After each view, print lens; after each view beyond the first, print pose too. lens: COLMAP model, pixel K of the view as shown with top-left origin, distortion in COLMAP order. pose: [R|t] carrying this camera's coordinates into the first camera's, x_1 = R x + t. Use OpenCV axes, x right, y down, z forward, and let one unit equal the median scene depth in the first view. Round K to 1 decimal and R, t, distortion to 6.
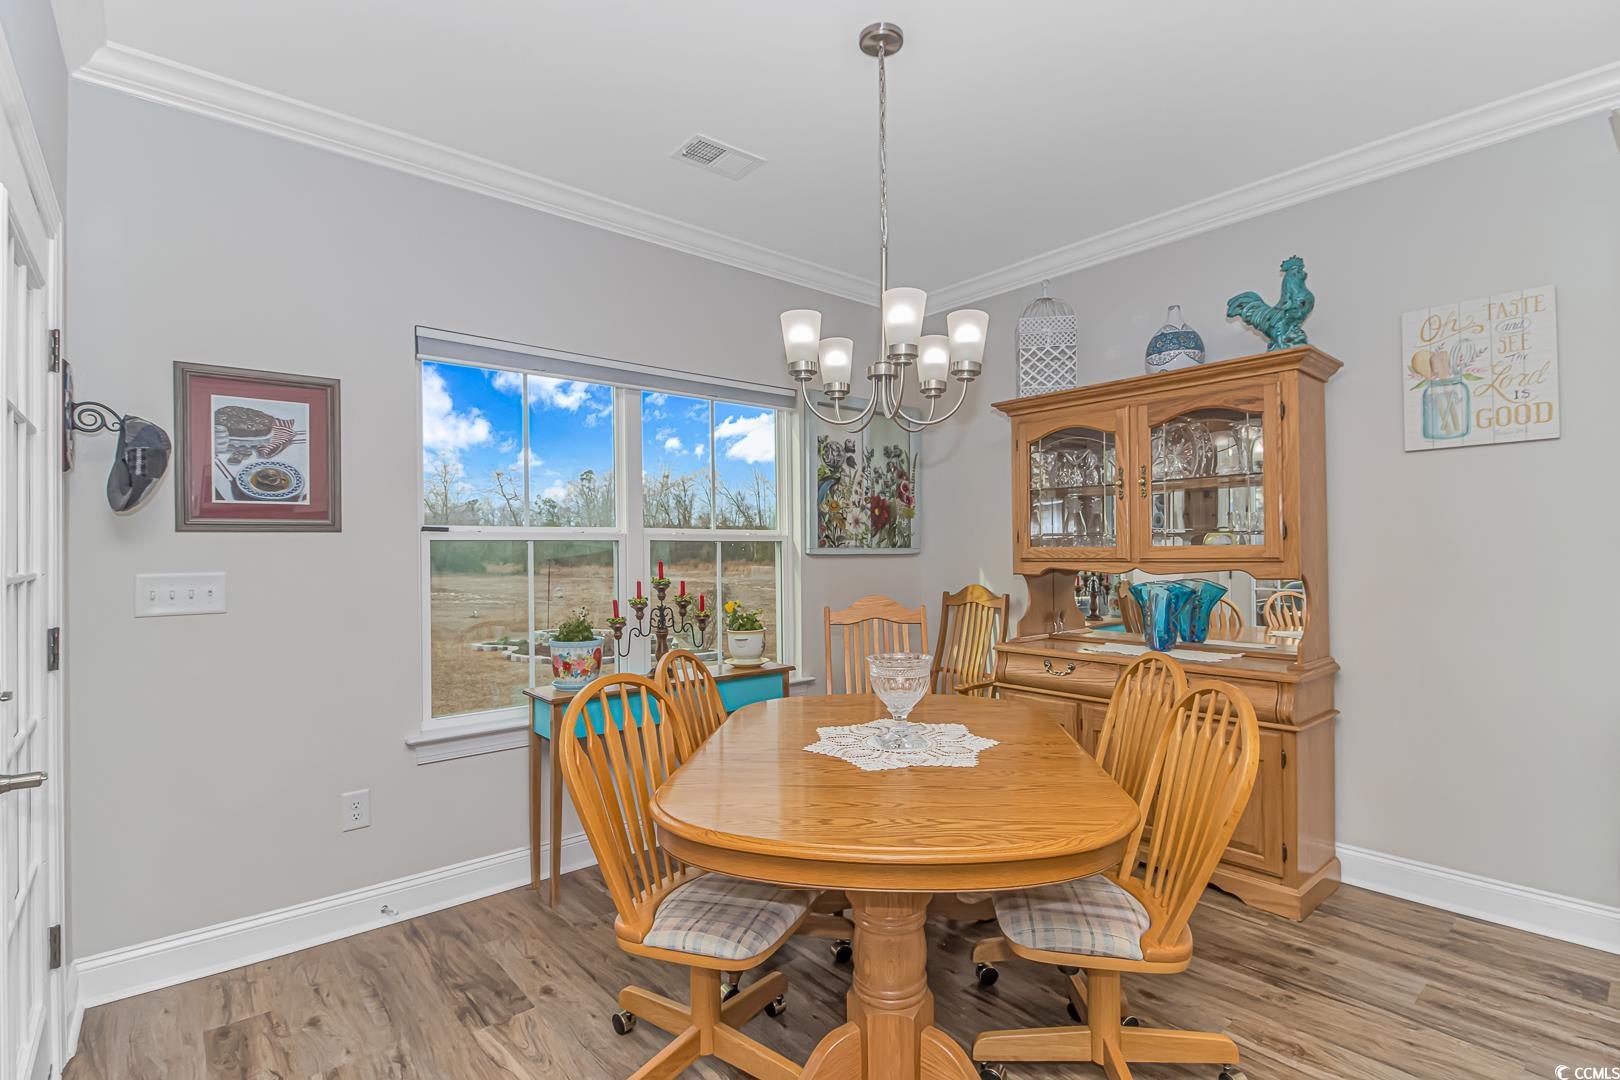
lens RADIAL K [[757.6, 0, 811.1], [0, 757.6, 548.2], [0, 0, 1]] dist [-0.004025, -0.001764]
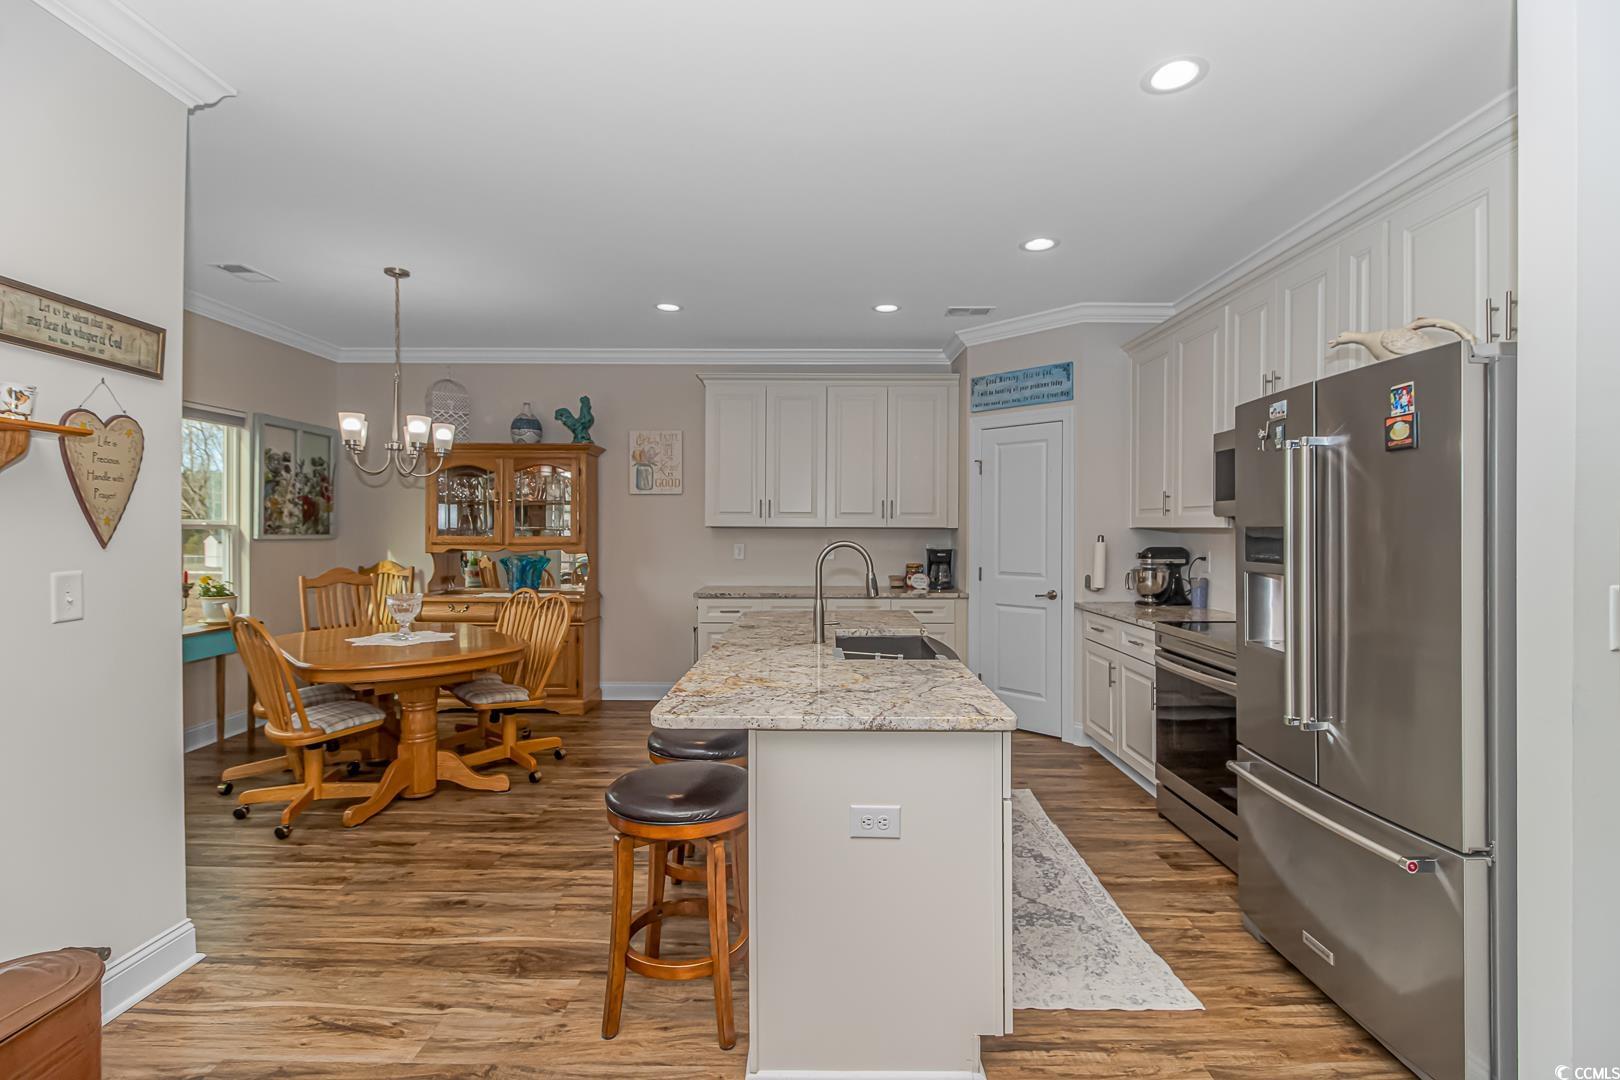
lens RADIAL K [[757.6, 0, 818.5], [0, 757.6, 534.1], [0, 0, 1]] dist [-0.004025, -0.001764]
pose [[0.643872, 0.008528, 0.765085, -0.391663], [-0.015729, 0.999874, 0.002093, -0.019917], [-0.764971, -0.013382, 0.643925, -0.606544]]
